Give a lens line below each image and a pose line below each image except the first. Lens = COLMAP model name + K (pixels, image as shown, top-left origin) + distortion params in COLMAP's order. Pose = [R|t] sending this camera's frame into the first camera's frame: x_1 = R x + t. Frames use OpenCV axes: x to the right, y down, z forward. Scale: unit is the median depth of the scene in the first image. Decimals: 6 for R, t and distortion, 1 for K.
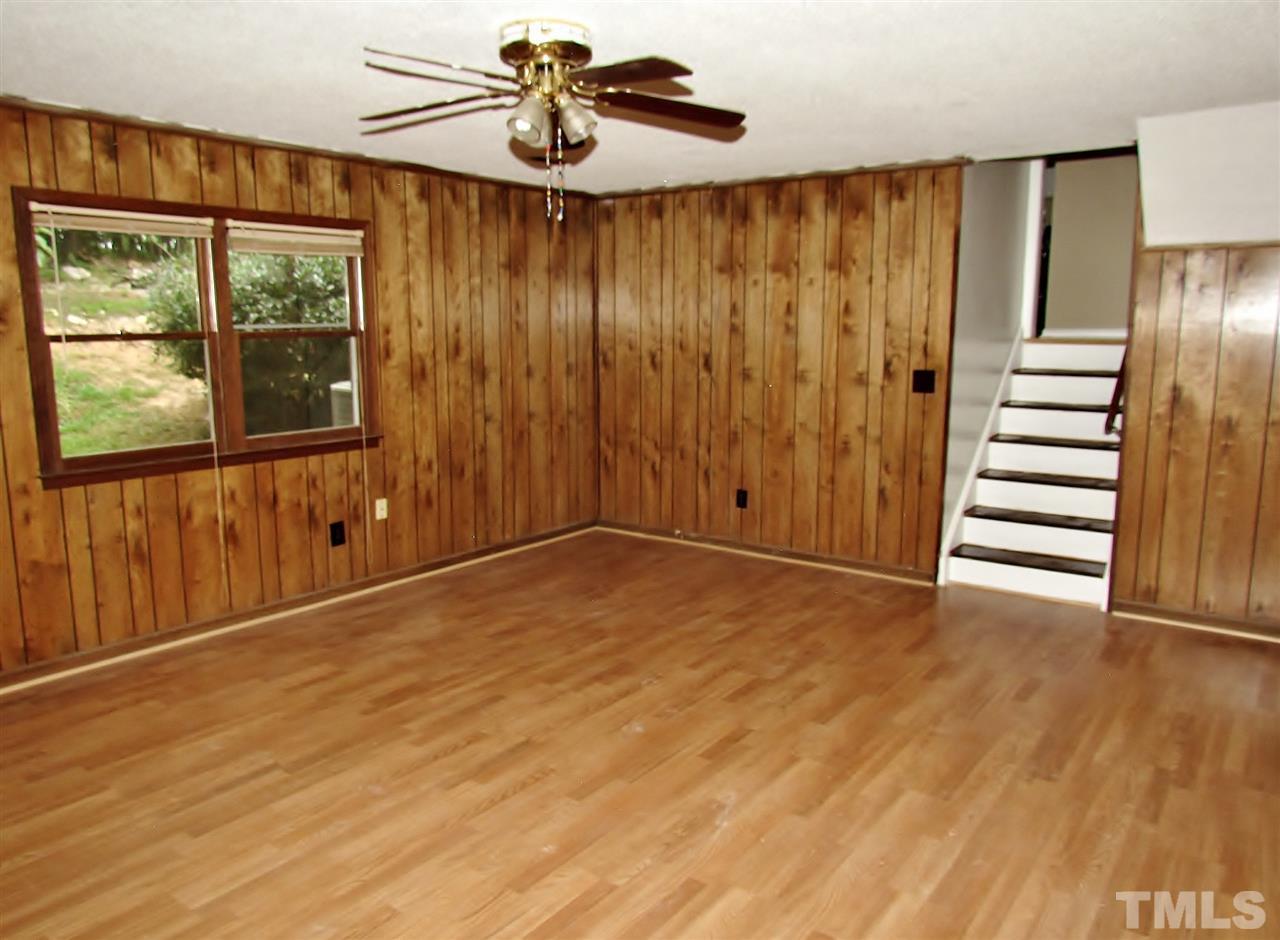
lens RADIAL K [[936.0, 0, 631.1], [0, 936.0, 472.3], [0, 0, 1]] dist [-0.027351, -0.002447]
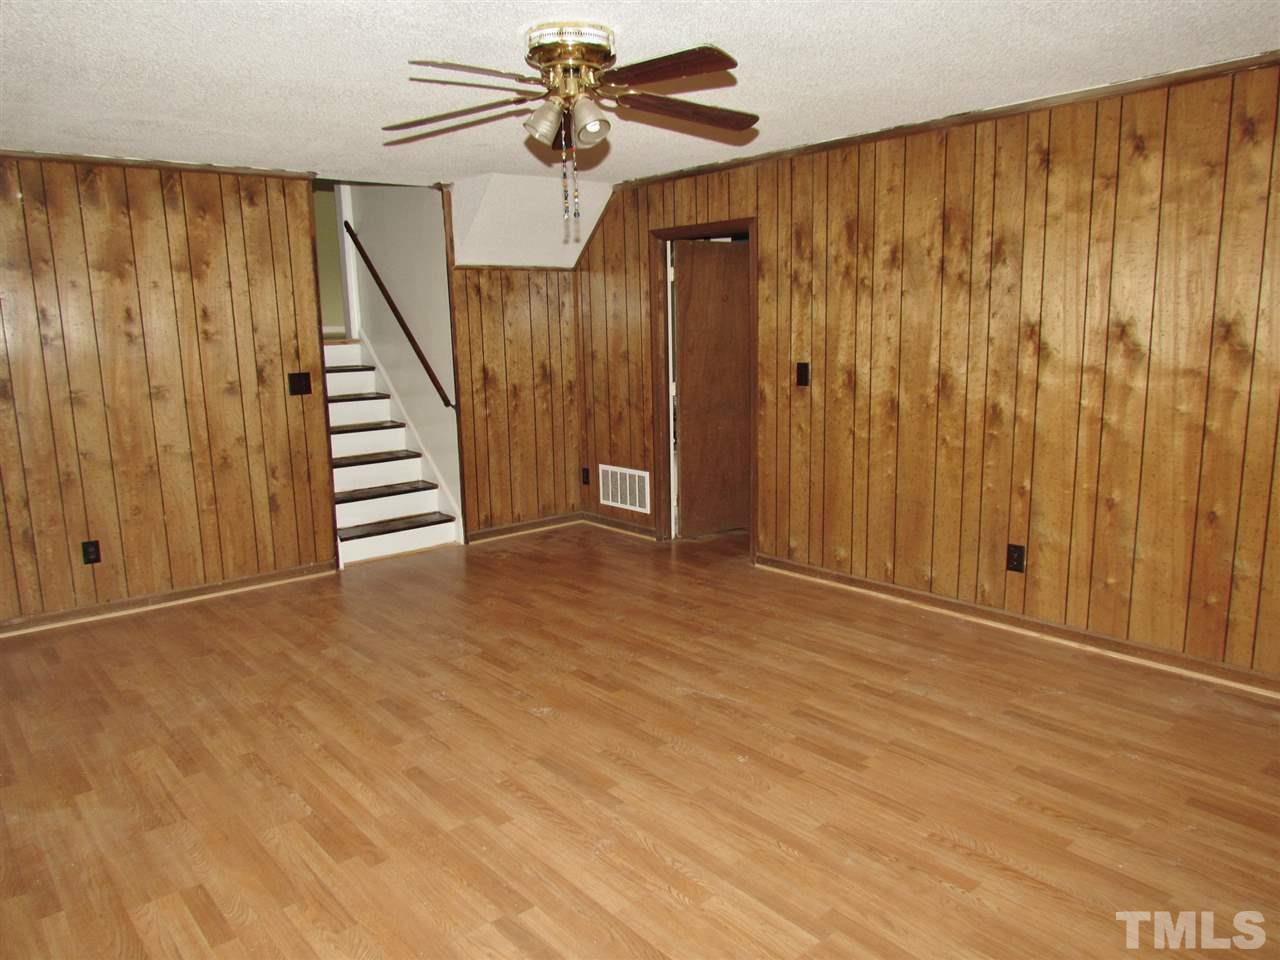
lens RADIAL K [[911.9, 0, 649.6], [0, 911.9, 472.7], [0, 0, 1]] dist [-0.017938, 0.003354]
pose [[0.211372, -0.167101, 0.963016, -0.724522], [0.176144, 0.975658, 0.130633, -0.077976], [-0.961403, 0.142017, 0.235660, 0.484791]]
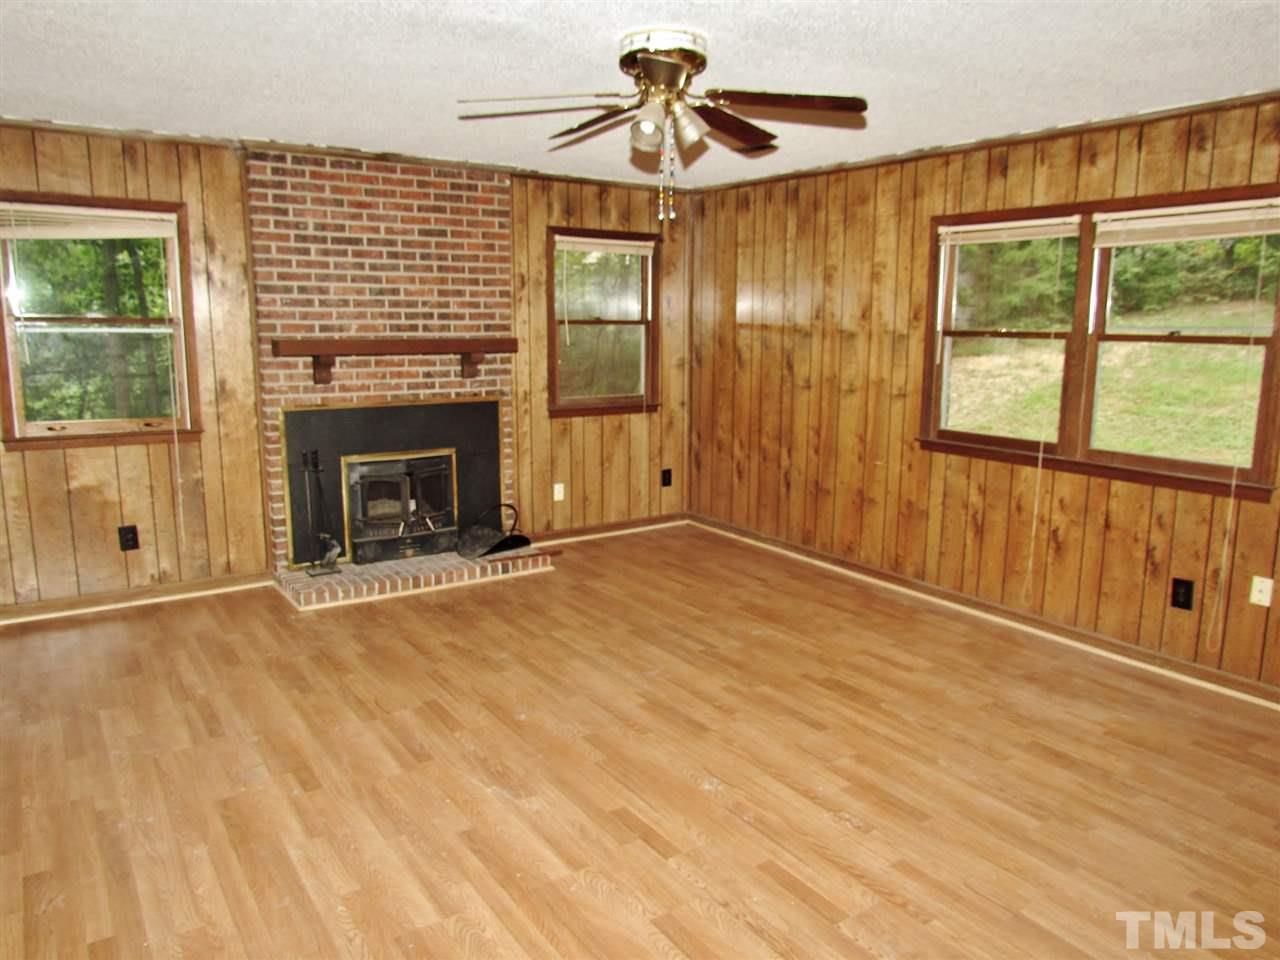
lens RADIAL K [[911.9, 0, 637.6], [0, 911.9, 479.8], [0, 0, 1]] dist [-0.017938, 0.003354]
pose [[-0.331767, 0.161451, -0.929443, 0.616857], [-0.160323, 0.961264, 0.224206, -0.144274], [0.929638, 0.223396, -0.293031, 0.896887]]
